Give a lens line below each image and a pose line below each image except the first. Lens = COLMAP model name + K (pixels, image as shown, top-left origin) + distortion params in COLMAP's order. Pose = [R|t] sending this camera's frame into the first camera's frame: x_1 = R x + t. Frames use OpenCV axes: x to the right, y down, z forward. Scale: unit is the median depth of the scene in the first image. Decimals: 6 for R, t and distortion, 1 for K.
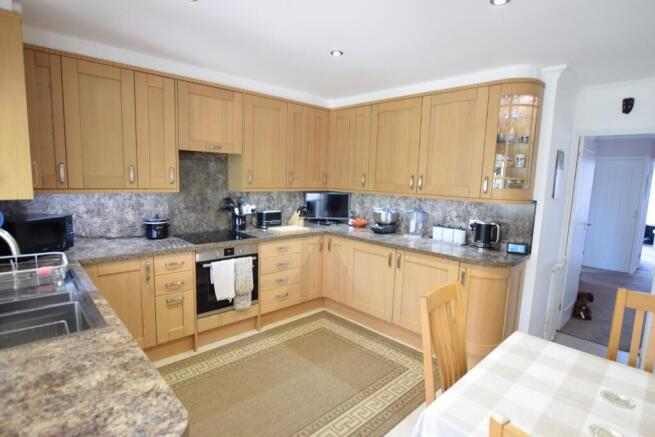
lens RADIAL K [[336.4, 0, 327.8], [0, 336.4, 220.5], [0, 0, 1]] dist [-0.021694, 0.001319]
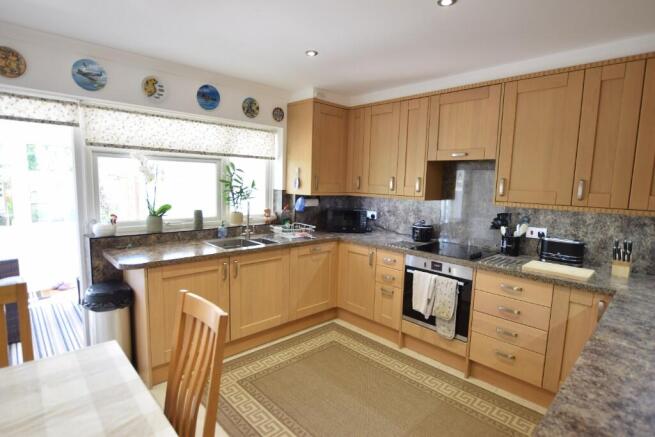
lens RADIAL K [[336.4, 0, 329.9], [0, 336.4, 220.7], [0, 0, 1]] dist [-0.021694, 0.001319]
pose [[0.010841, 0.086273, -0.996213, 0.587884], [-0.157858, 0.983926, 0.083491, -0.058493], [0.987402, 0.156355, 0.024286, 0.641657]]
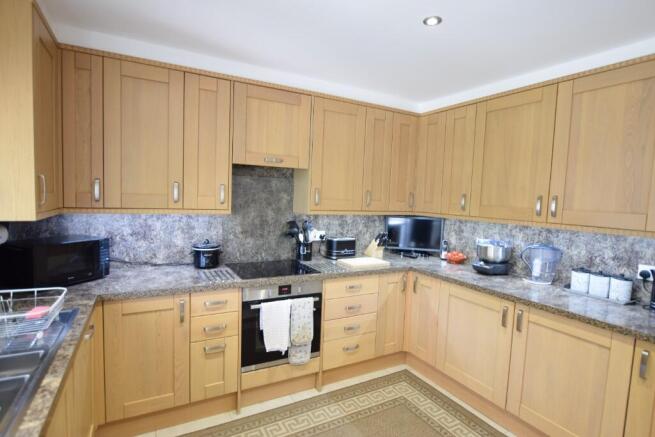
lens RADIAL K [[336.4, 0, 329.1], [0, 336.4, 221.4], [0, 0, 1]] dist [-0.021694, 0.001319]
pose [[0.968845, 0.024436, -0.246458, -0.000248], [-0.039481, 0.997634, -0.056287, -0.026800], [0.244500, 0.064263, 0.967518, 0.235638]]
